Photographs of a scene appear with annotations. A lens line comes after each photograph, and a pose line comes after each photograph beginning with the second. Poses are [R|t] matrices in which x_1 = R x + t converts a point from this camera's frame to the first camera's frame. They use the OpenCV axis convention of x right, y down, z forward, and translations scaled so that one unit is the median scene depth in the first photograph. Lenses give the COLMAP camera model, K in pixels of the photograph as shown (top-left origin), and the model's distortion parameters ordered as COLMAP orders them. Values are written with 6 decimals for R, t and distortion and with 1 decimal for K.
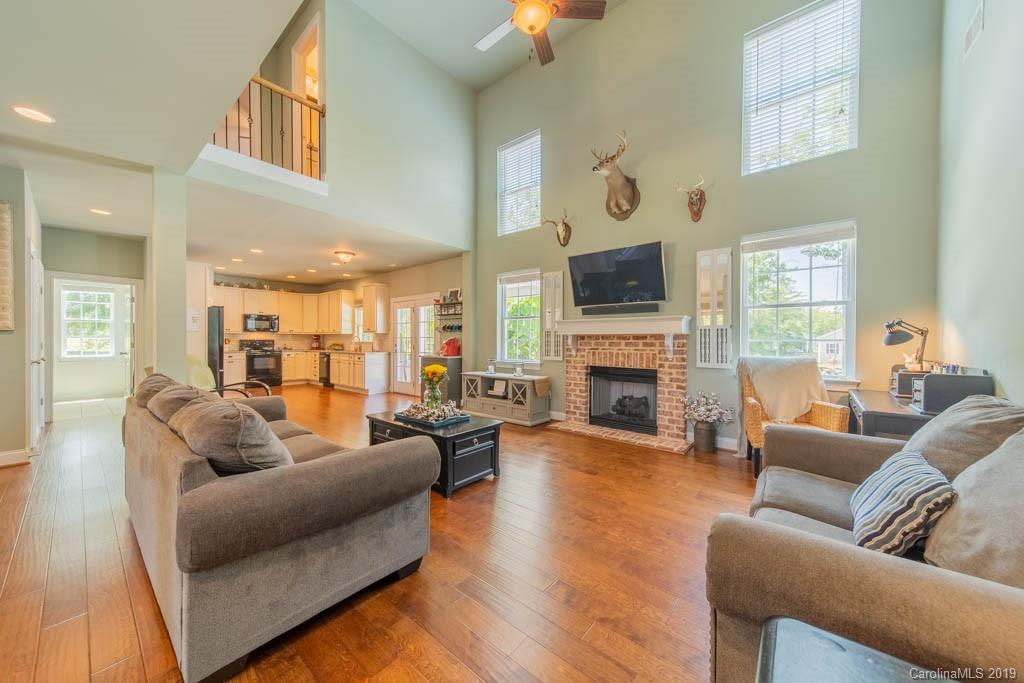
lens RADIAL K [[361.7, 0, 509.5], [0, 361.7, 340.6], [0, 0, 1]] dist [0.008154, 0.000162]
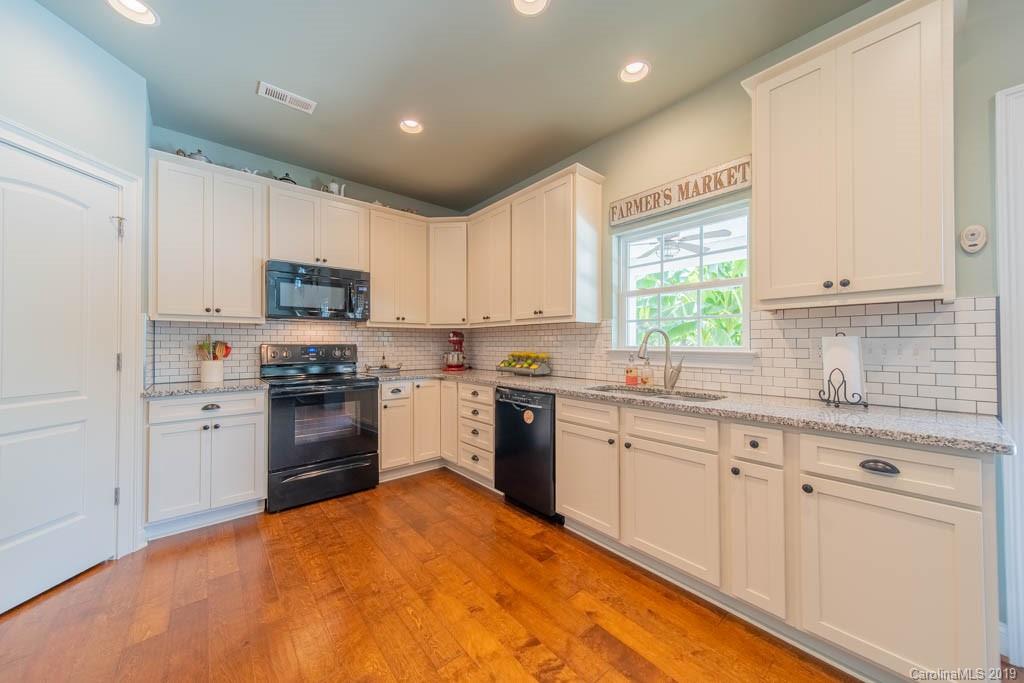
lens RADIAL K [[361.7, 0, 509.5], [0, 361.7, 340.6], [0, 0, 1]] dist [0.008154, 0.000162]
pose [[0.985561, -0.004684, -0.169254, -0.749717], [0.002424, 0.999905, -0.013560, -0.001694], [0.169301, 0.012954, 0.985479, 1.149237]]
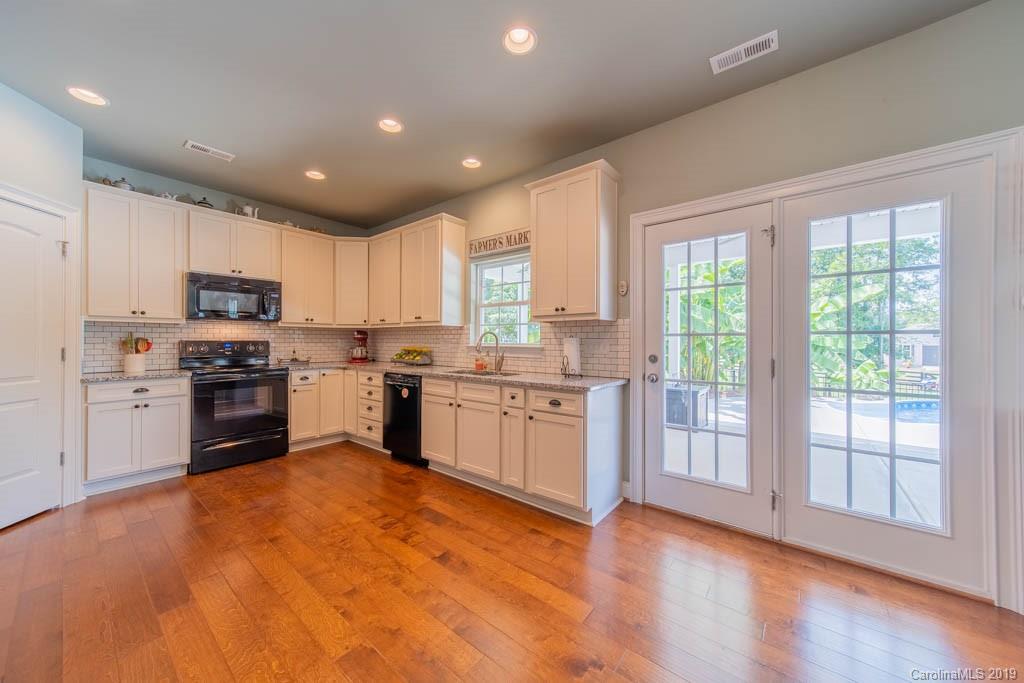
lens RADIAL K [[361.7, 0, 509.5], [0, 361.7, 340.6], [0, 0, 1]] dist [0.008154, 0.000162]
pose [[0.999880, 0.001078, 0.015443, -0.636153], [-0.001028, 0.999994, -0.003266, -0.002687], [-0.015446, 0.003250, 0.999875, 0.971831]]
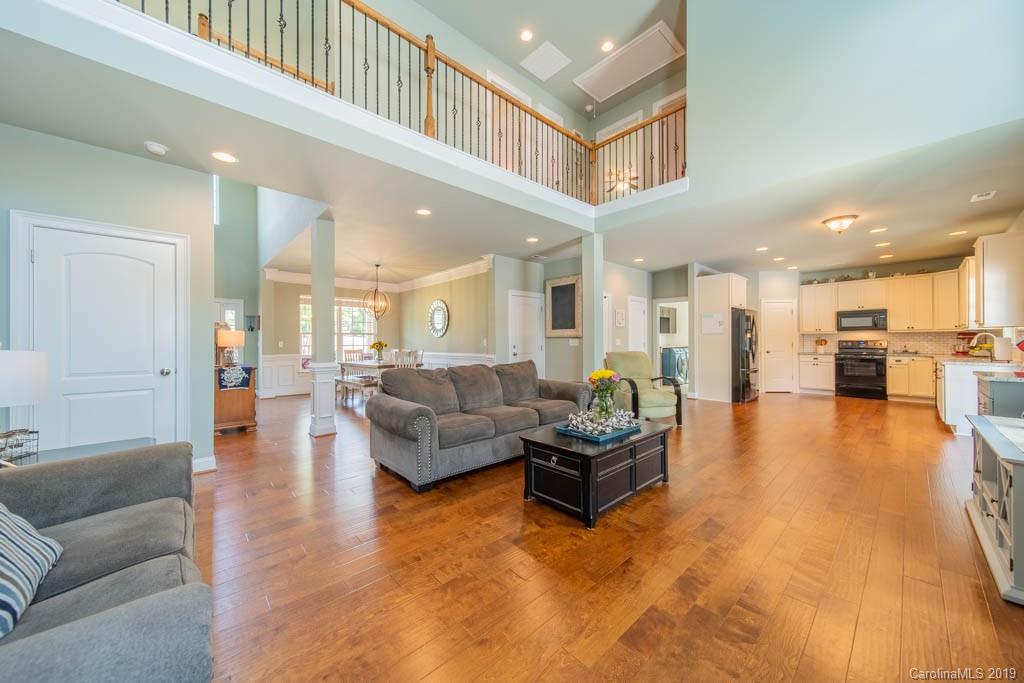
lens RADIAL K [[361.7, 0, 509.5], [0, 361.7, 340.6], [0, 0, 1]] dist [0.008154, 0.000162]
pose [[-0.134888, -0.003492, -0.990855, 0.394222], [0.001504, 0.999992, -0.003729, 0.000190], [0.990860, -0.001993, -0.134881, 0.518740]]
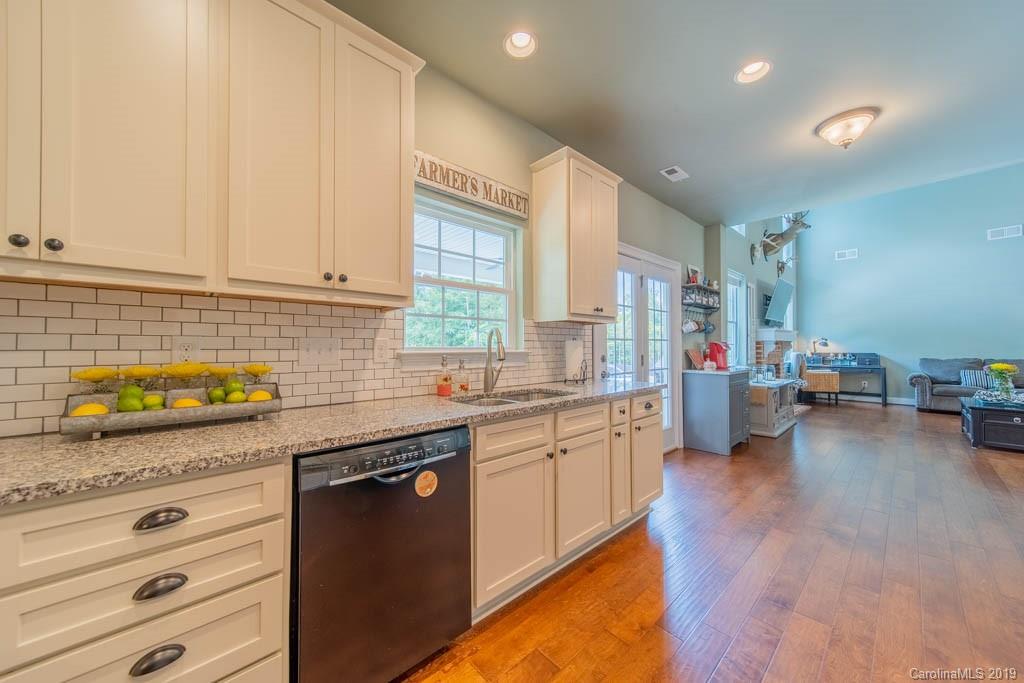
lens RADIAL K [[361.7, 0, 509.5], [0, 361.7, 340.6], [0, 0, 1]] dist [0.008154, 0.000162]
pose [[0.130691, 0.013529, 0.991331, -1.015168], [0.002994, 0.999897, -0.014041, -0.001728], [-0.991419, 0.004803, 0.130637, 1.496725]]
